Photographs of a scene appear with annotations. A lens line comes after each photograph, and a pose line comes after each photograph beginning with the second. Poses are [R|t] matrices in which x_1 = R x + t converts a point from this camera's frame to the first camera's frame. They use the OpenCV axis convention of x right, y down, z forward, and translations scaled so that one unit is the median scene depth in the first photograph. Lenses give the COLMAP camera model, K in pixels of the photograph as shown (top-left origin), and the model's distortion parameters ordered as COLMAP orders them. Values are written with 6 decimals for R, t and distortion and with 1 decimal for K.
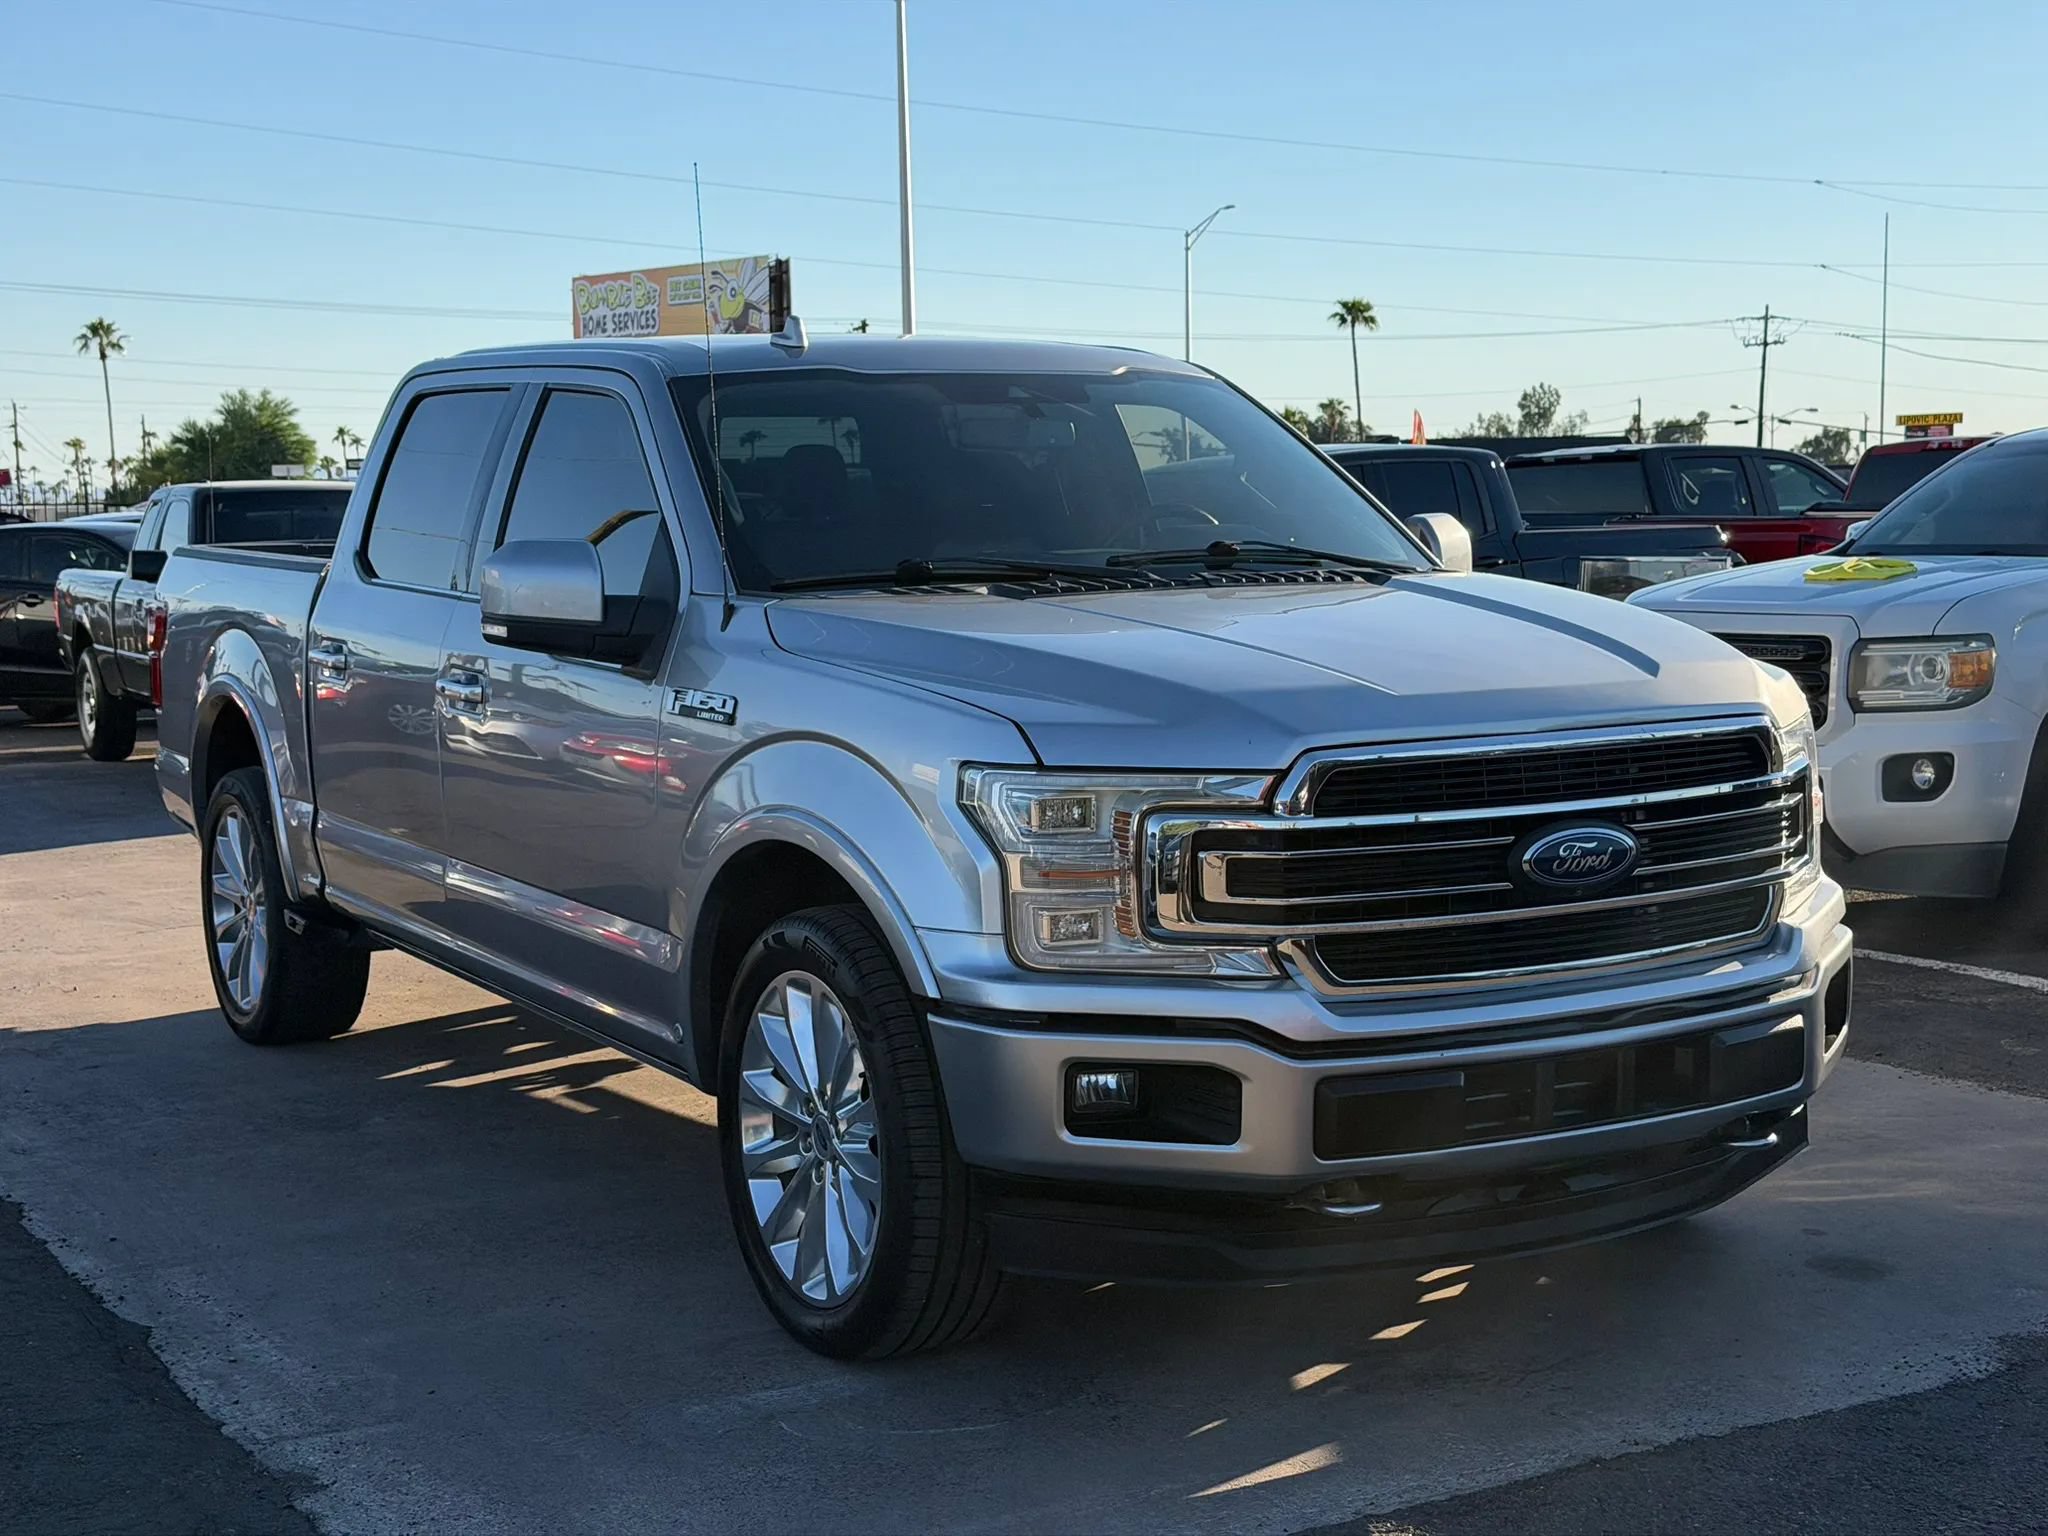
lens RADIAL K [[2828.3, 0, 1046.3], [0, 2828.3, 797.9], [0, 0, 1]] dist [0.216148, -0.488184]
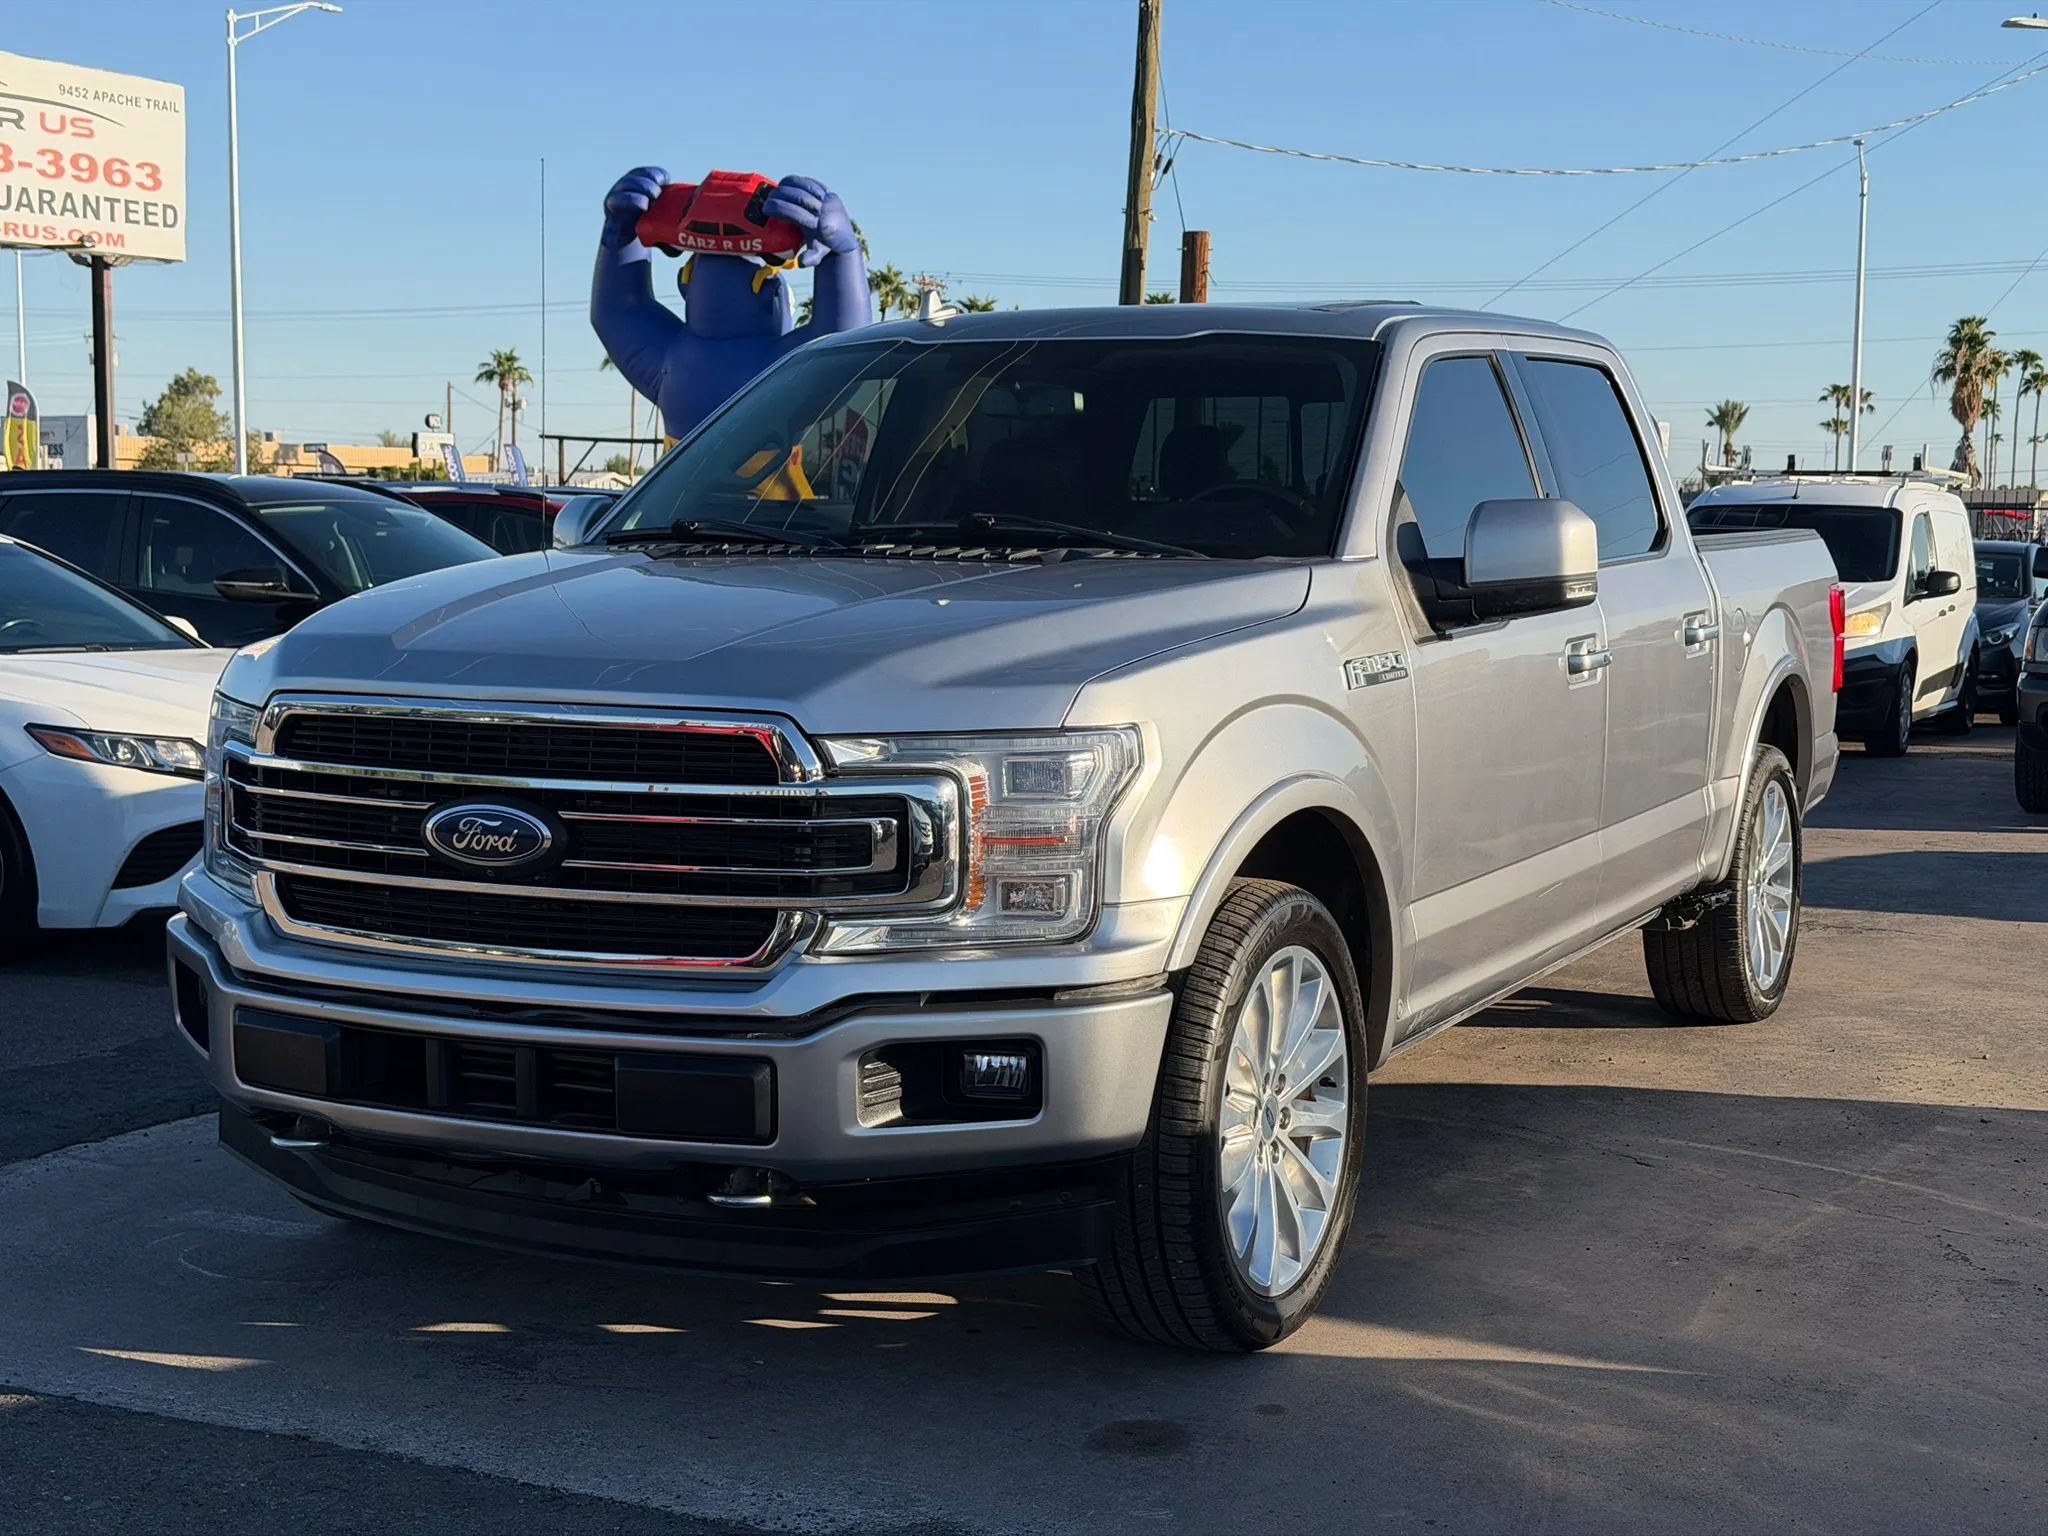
lens RADIAL K [[2823.2, 0, 1072.8], [0, 2823.2, 808.4], [0, 0, 1]] dist [0.225699, -0.547387]
pose [[0.559013, 0.109156, -0.821942, 1.013742], [-0.112647, 0.992104, 0.055142, -0.058974], [0.821471, 0.061764, 0.566895, 0.586616]]
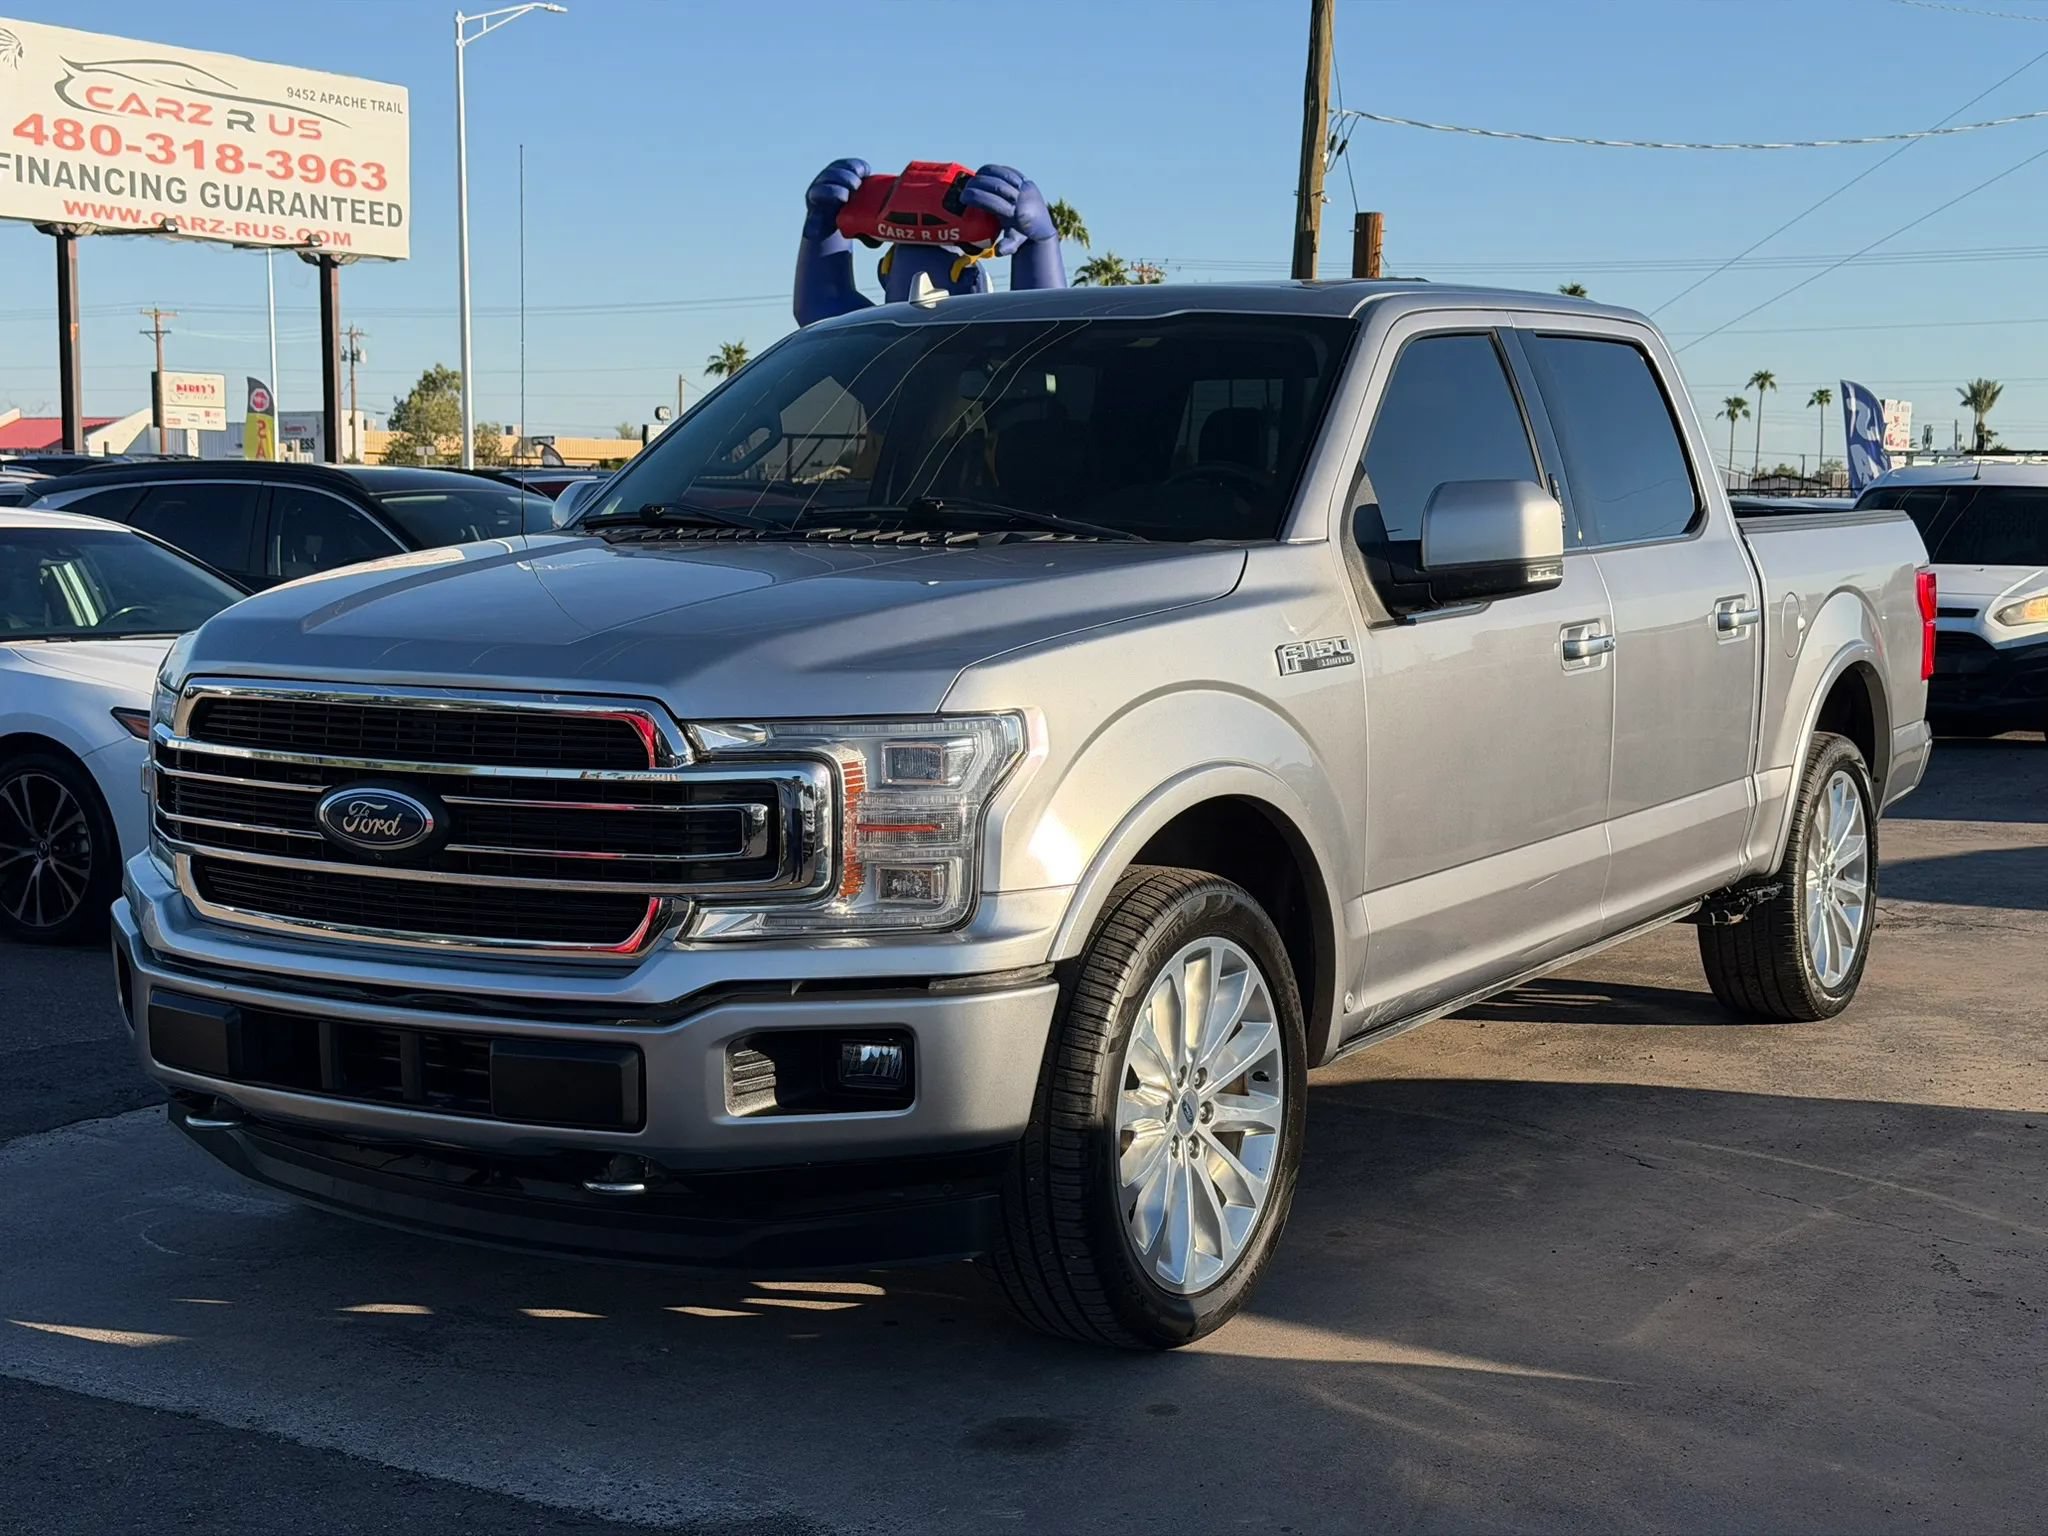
lens RADIAL K [[2828.3, 0, 1046.3], [0, 2828.3, 797.9], [0, 0, 1]] dist [0.216148, -0.488184]
pose [[0.482070, 0.112377, -0.868896, 1.059215], [-0.112293, 0.991485, 0.065931, -0.070160], [0.868907, 0.065788, 0.490585, 0.685039]]
